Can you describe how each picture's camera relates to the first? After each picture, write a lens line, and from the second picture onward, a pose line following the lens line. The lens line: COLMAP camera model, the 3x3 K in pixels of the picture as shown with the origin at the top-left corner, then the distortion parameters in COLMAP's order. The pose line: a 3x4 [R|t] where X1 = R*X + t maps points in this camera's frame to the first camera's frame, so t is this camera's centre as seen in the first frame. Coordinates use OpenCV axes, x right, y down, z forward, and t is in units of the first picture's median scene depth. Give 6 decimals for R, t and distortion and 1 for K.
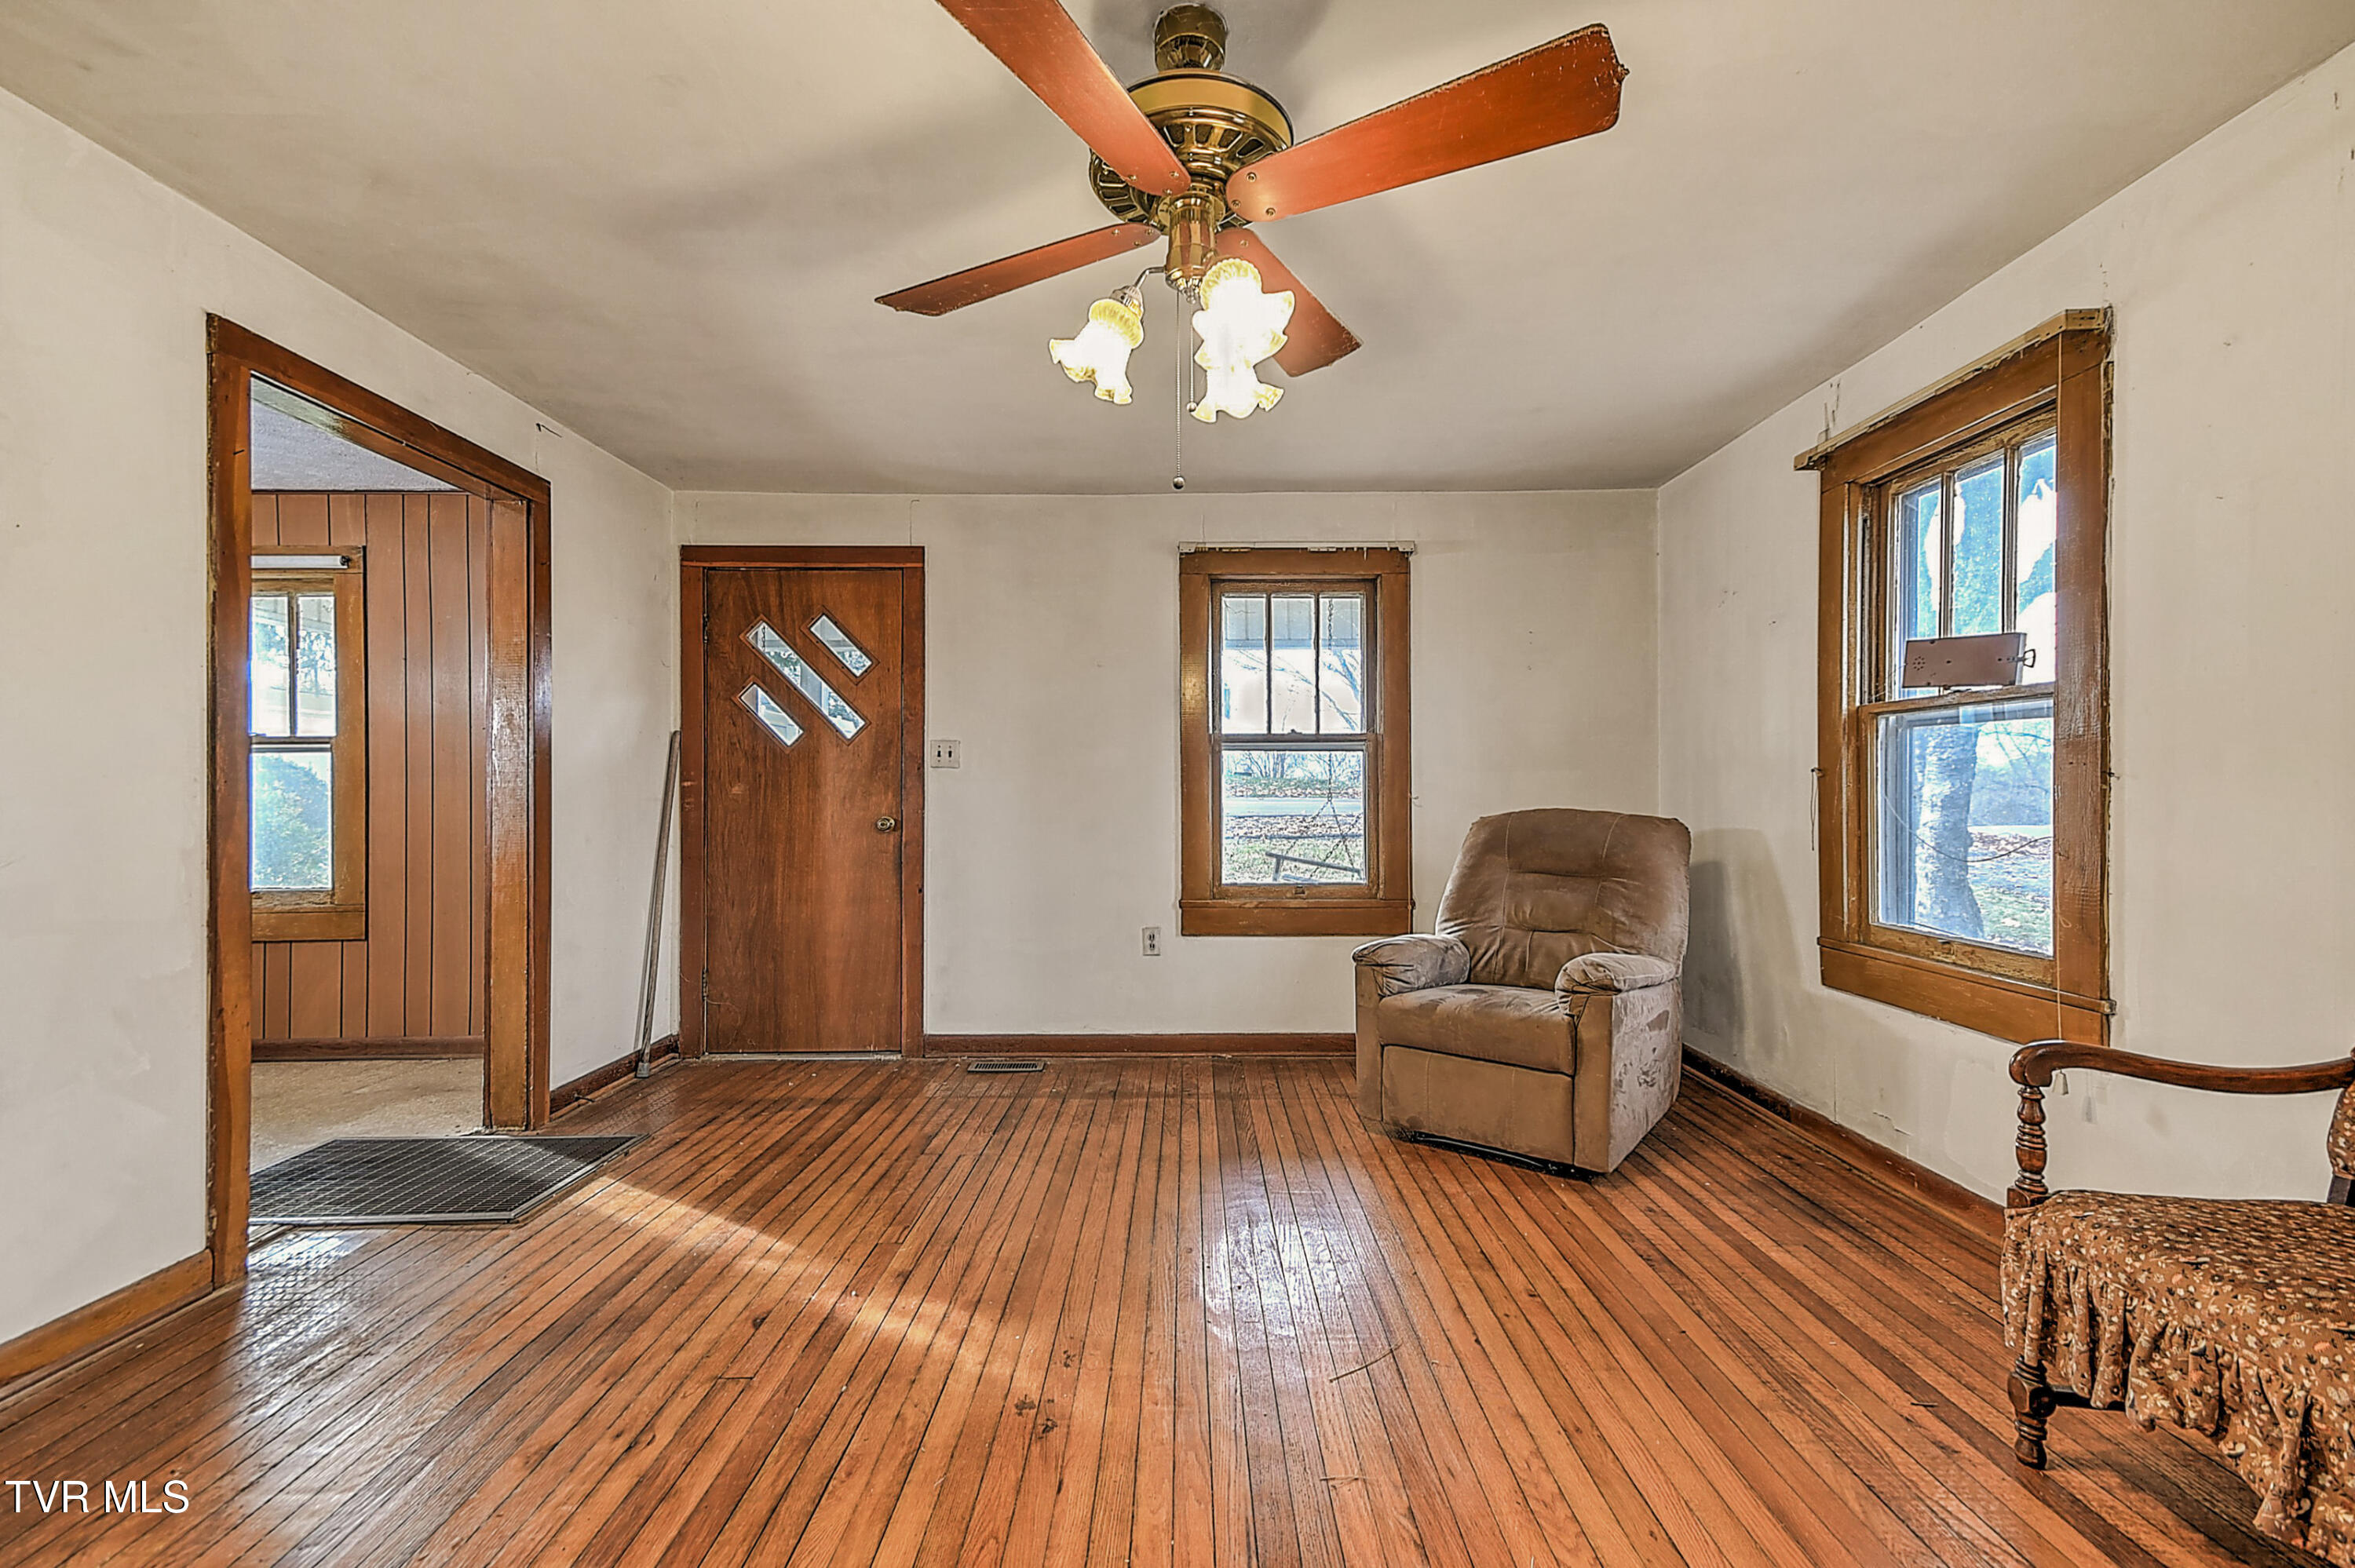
lens RADIAL K [[1011.5, 0, 1177.5], [0, 1011.5, 784.0], [0, 0, 1]] dist [0.043310, -0.015420]
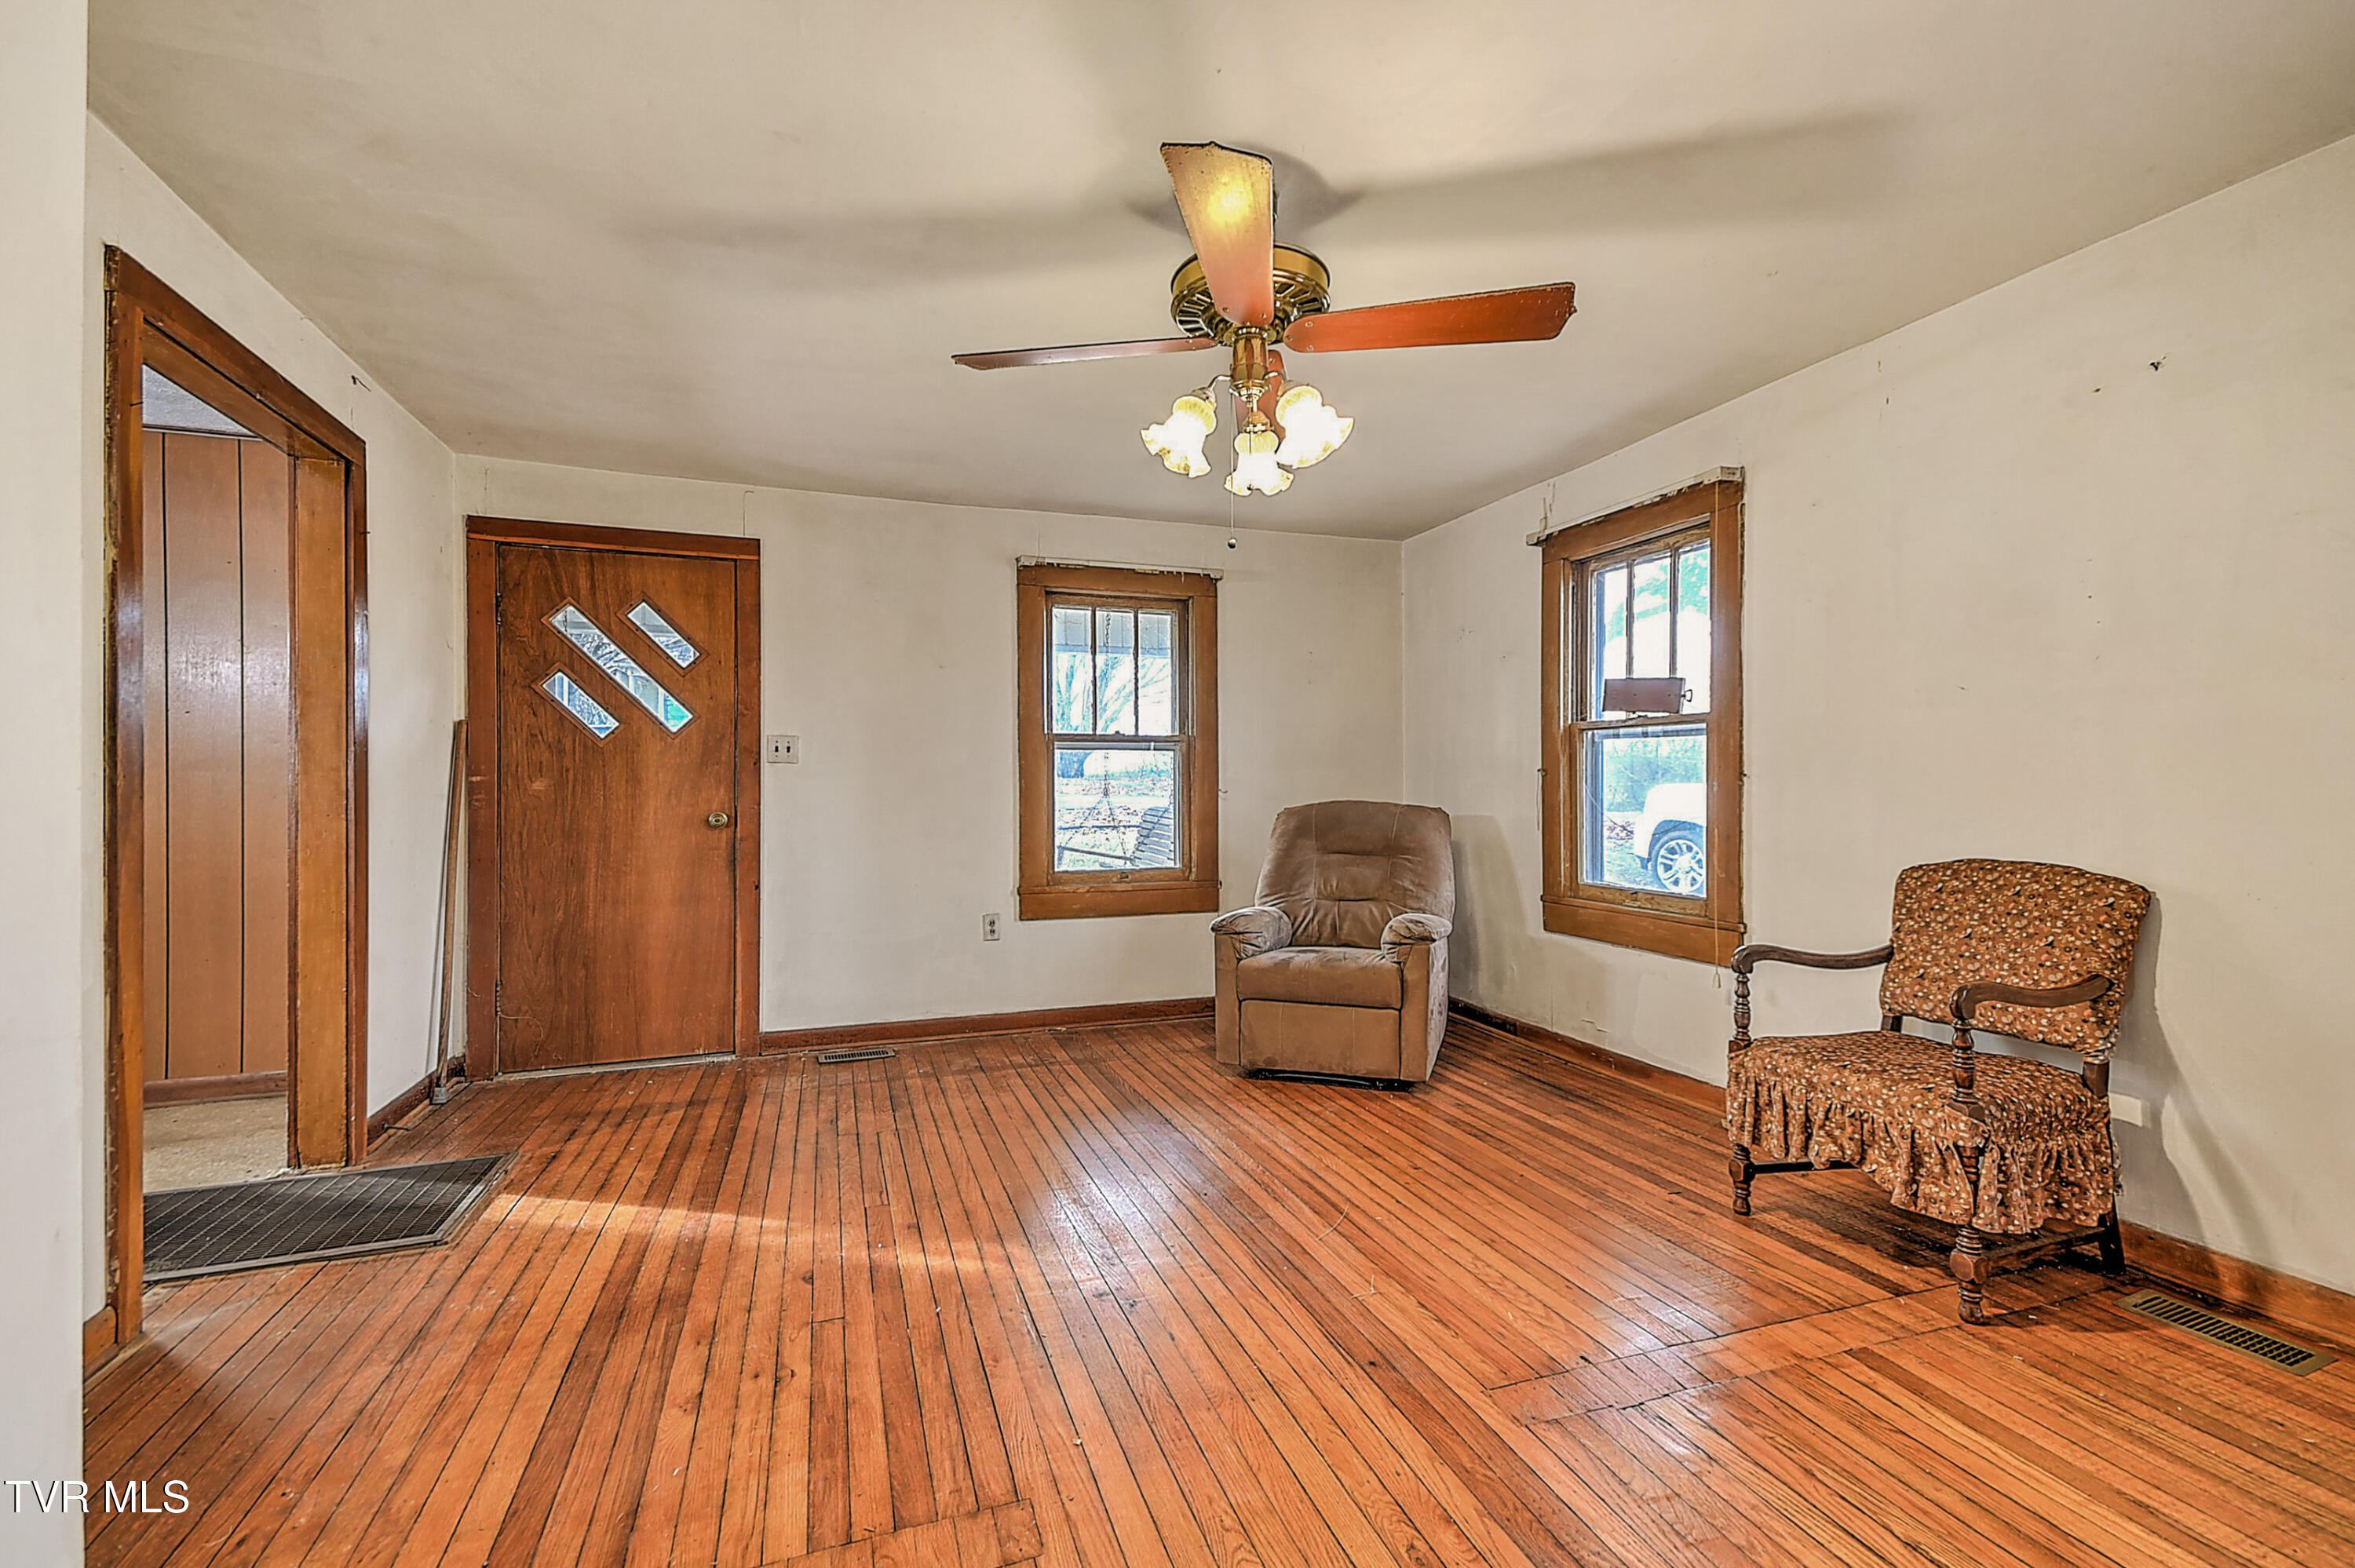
lens RADIAL K [[1014.2, 0, 1175.6], [0, 1014.2, 780.5], [0, 0, 1]] dist [0.027199, 0.000496]
pose [[0.942652, 0.001389, 0.333773, -0.254105], [-0.001940, 0.999997, 0.001317, -0.001286], [-0.333771, -0.001889, 0.942652, -0.088869]]
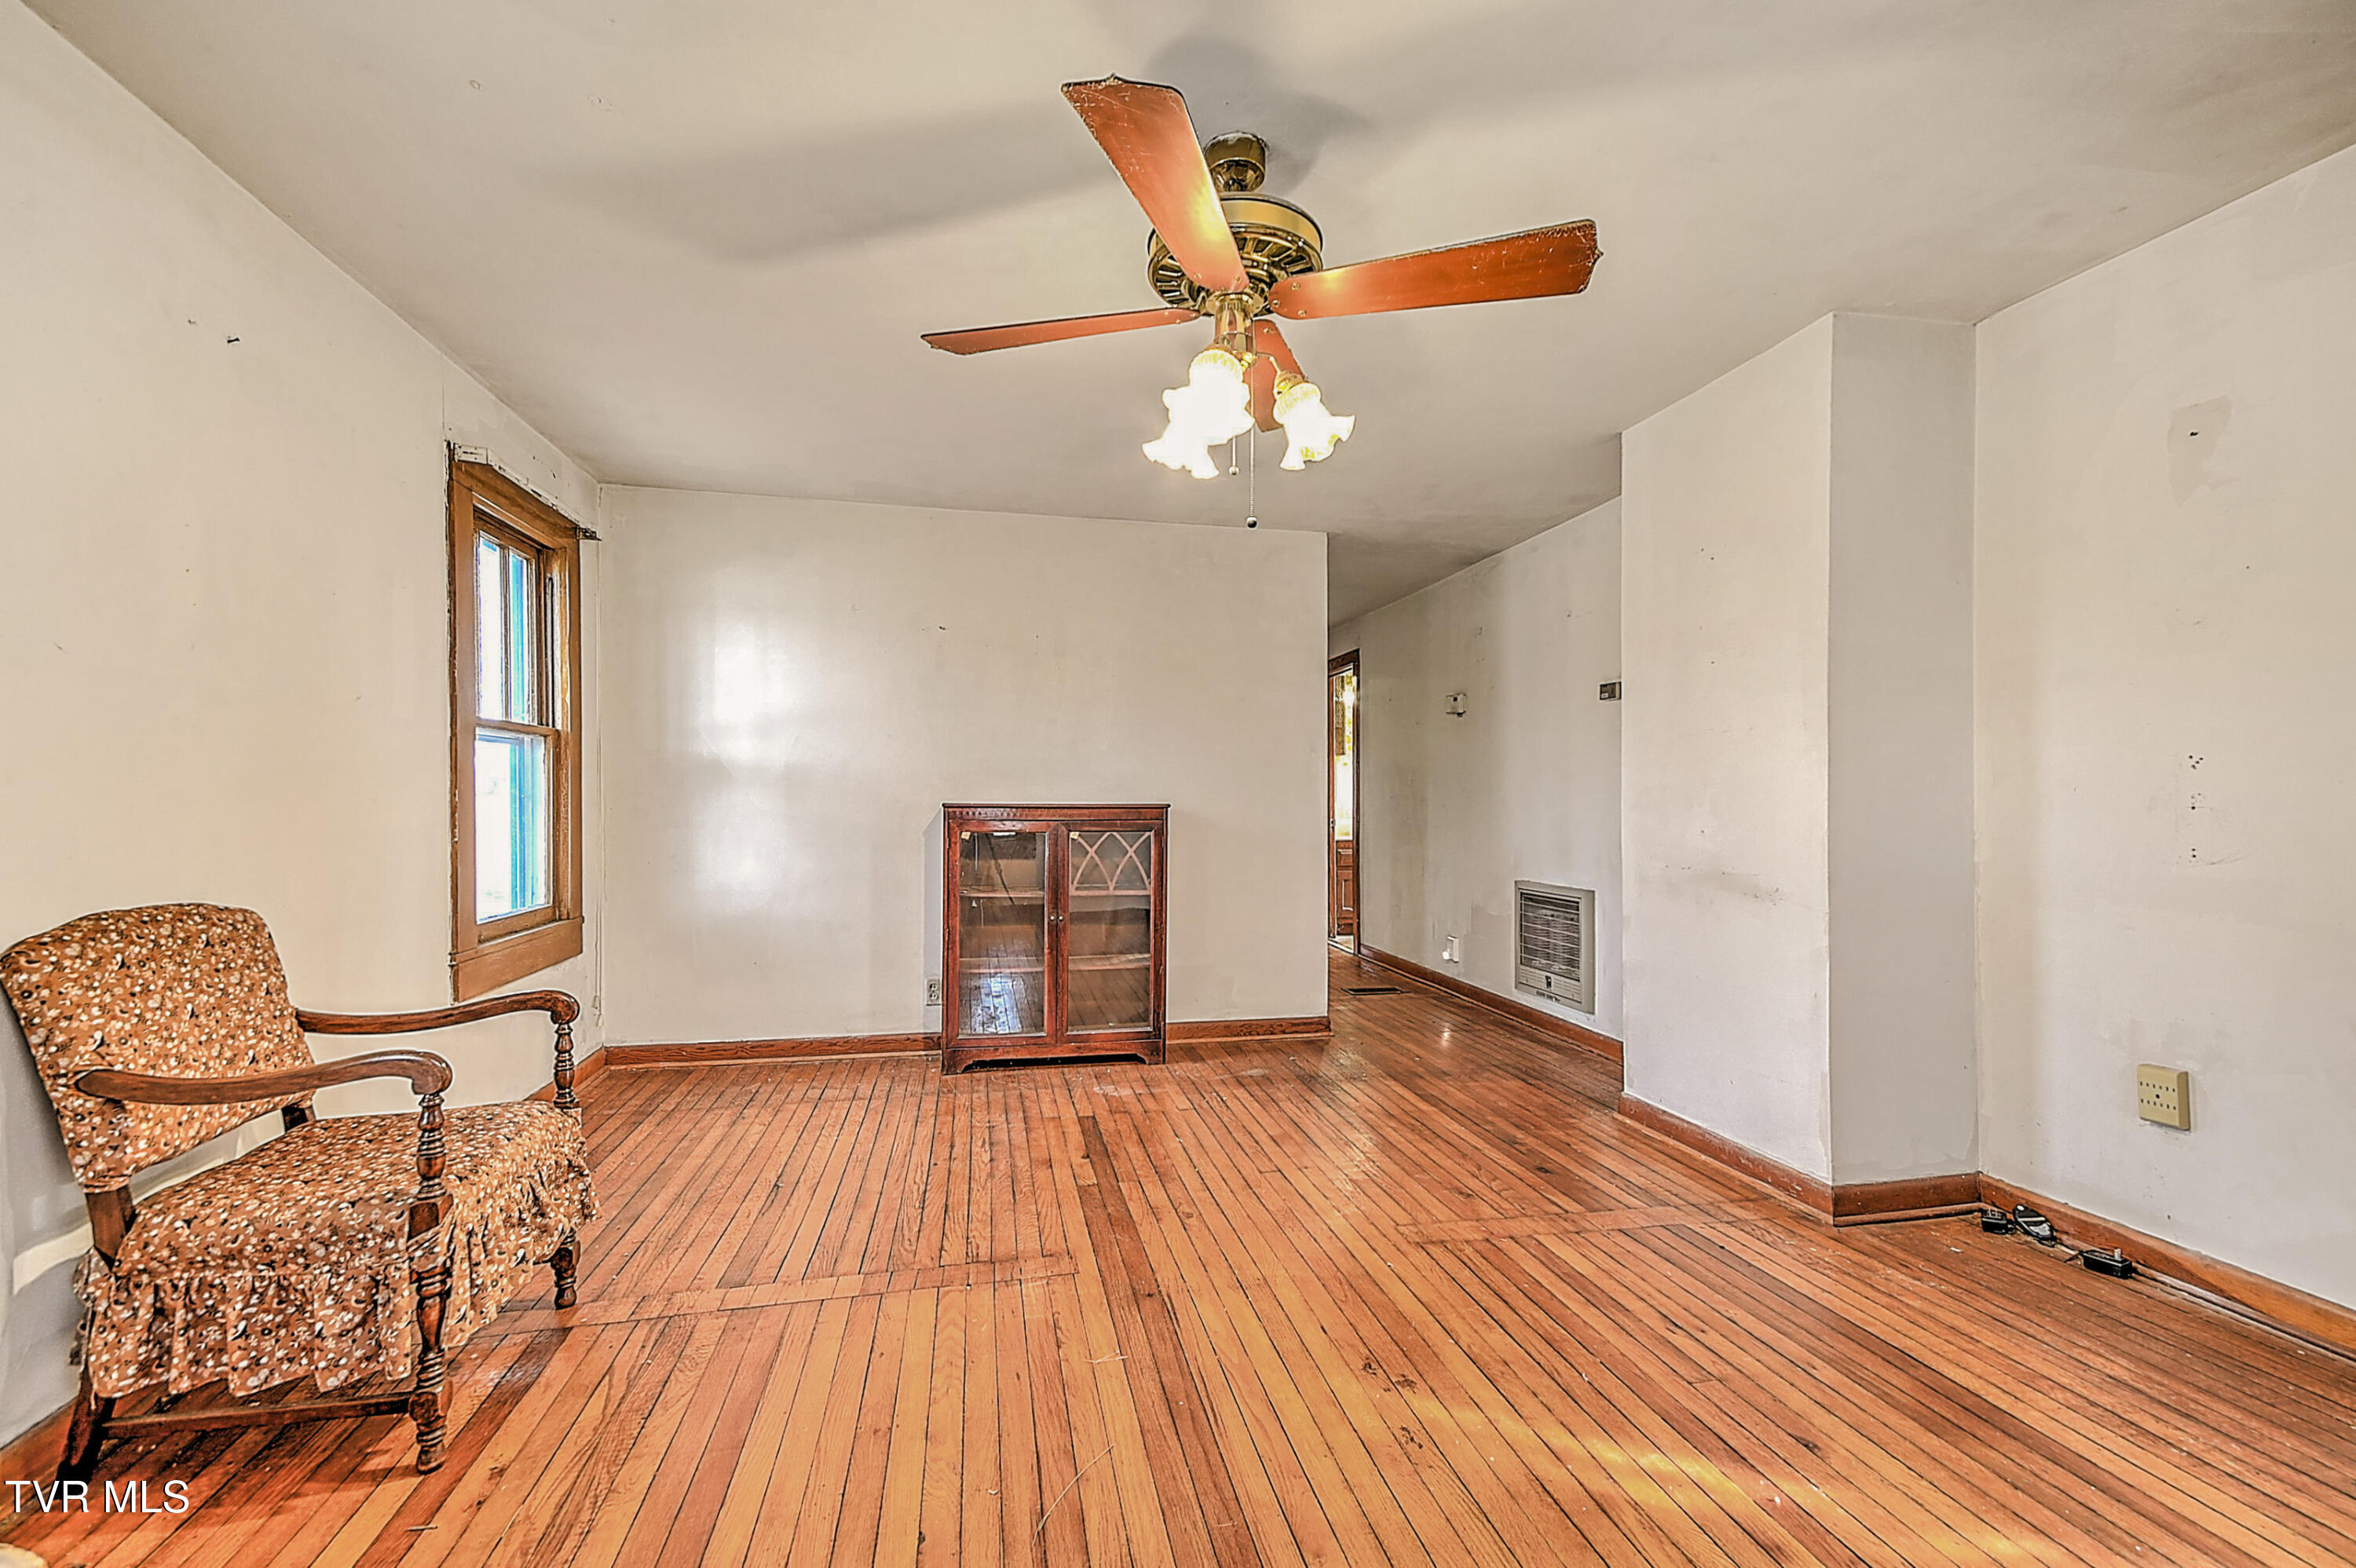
lens RADIAL K [[1018.3, 0, 1181.4], [0, 1018.3, 808.7], [0, 0, 1]] dist [0.041025, -0.016495]
pose [[-0.978202, 0.004429, -0.207607, 0.159552], [0.004400, 0.999990, 0.000605, 0.007506], [0.207608, -0.000321, -0.978212, 1.076224]]
